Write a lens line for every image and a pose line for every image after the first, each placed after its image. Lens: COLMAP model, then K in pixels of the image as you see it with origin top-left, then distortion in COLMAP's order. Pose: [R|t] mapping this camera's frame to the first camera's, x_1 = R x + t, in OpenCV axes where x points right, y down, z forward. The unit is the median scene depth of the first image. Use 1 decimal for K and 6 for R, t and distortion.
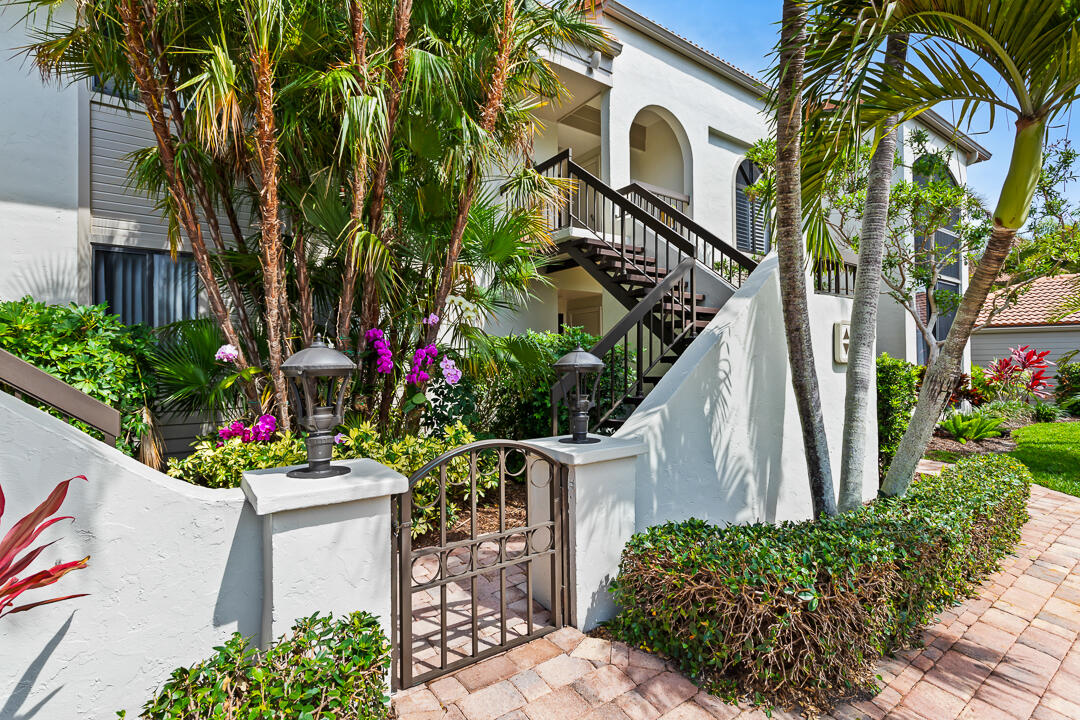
lens RADIAL K [[433.5, 0, 544.8], [0, 433.5, 357.9], [0, 0, 1]] dist [0.014737, 0.000061]
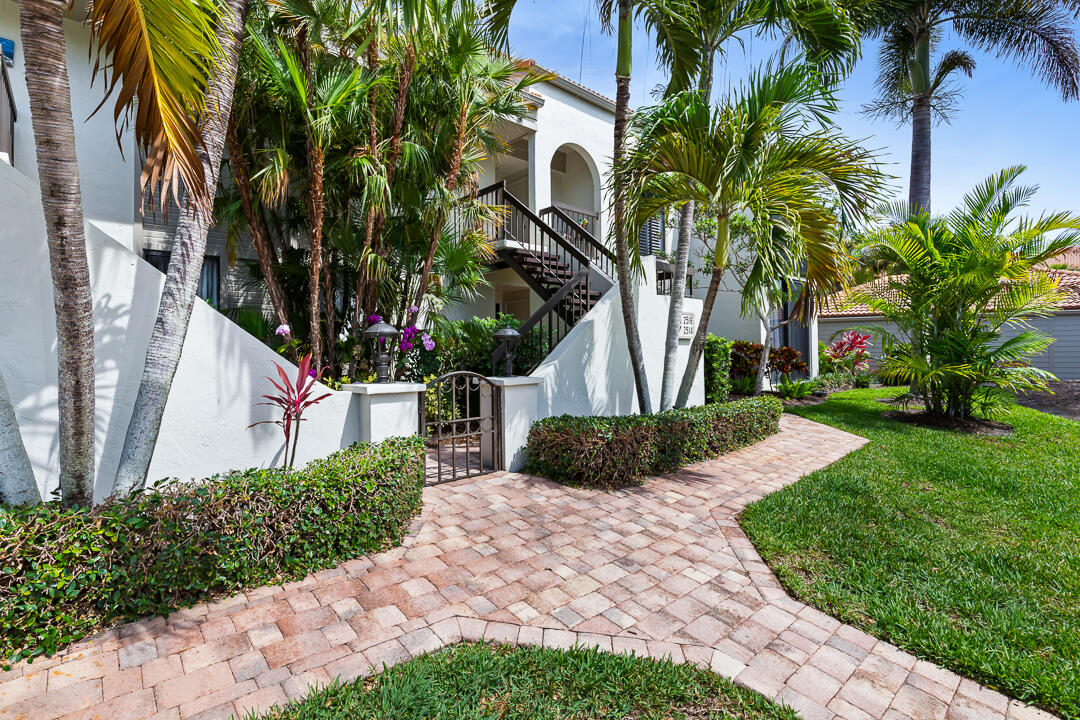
lens RADIAL K [[500.8, 0, 514.9], [0, 500.8, 350.3], [0, 0, 1]] dist [-0.016666, -0.000065]
pose [[0.997533, 0.000240, 0.070200, -0.021919], [-0.000384, 0.999998, 0.002051, 0.045638], [-0.070199, -0.002073, 0.997531, -0.677791]]
